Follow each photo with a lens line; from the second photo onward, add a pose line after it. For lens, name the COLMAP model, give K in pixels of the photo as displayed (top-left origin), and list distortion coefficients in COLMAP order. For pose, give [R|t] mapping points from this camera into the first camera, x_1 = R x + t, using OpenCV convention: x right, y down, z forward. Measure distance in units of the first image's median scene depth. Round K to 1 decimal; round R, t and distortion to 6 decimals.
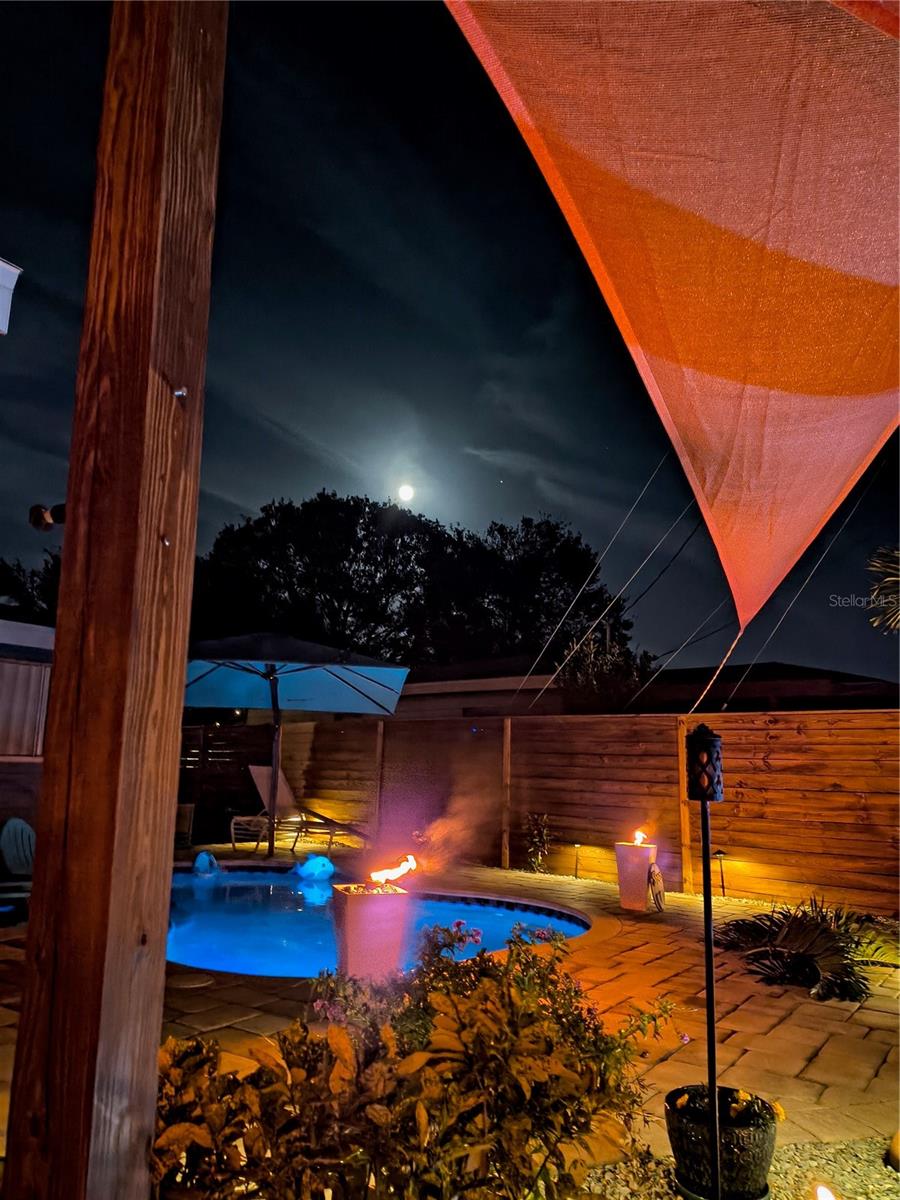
lens RADIAL K [[854.0, 0, 448.4], [0, 854.0, 605.5], [0, 0, 1]] dist [0.019041, -0.012818]
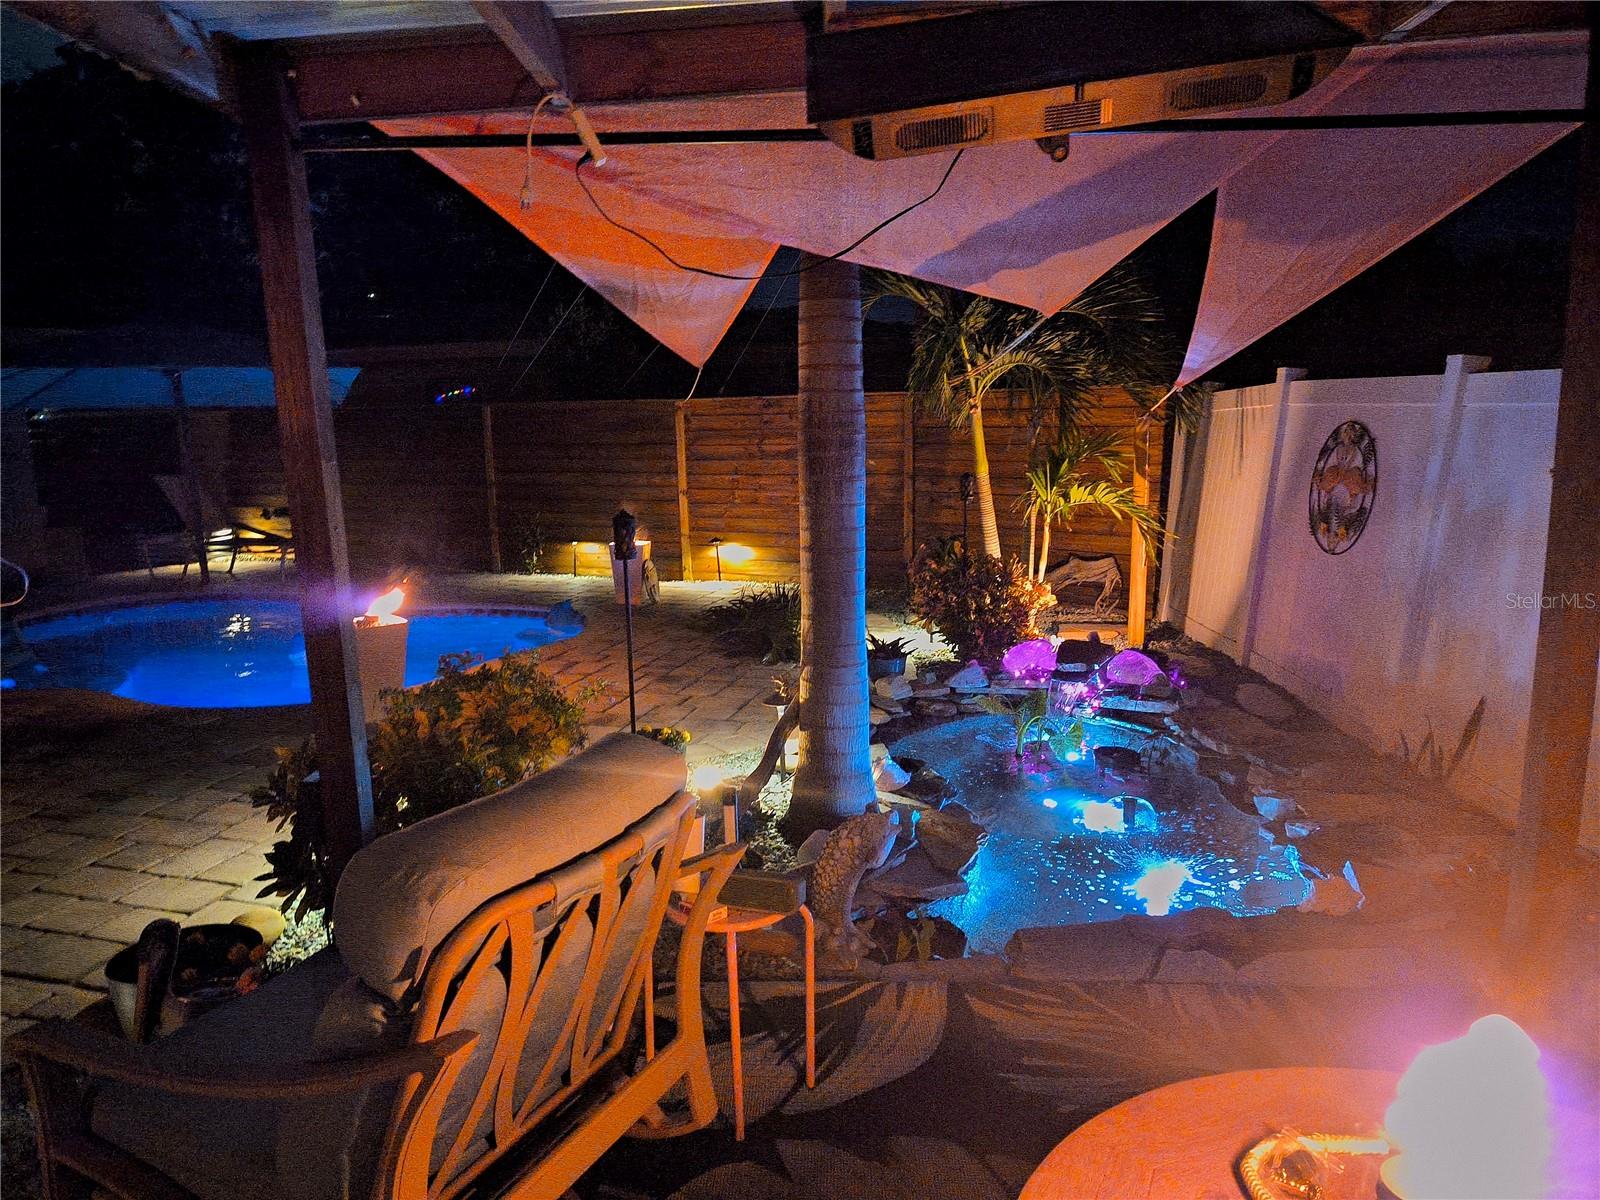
lens RADIAL K [[1138.7, 0, 782.7], [0, 1138.7, 599.4], [0, 0, 1]] dist [0.019041, -0.012818]
pose [[0.949120, -0.101950, 0.297956, -0.012213], [-0.005871, 0.940254, 0.340424, -0.099737], [-0.314861, -0.324852, 0.891815, -0.233208]]
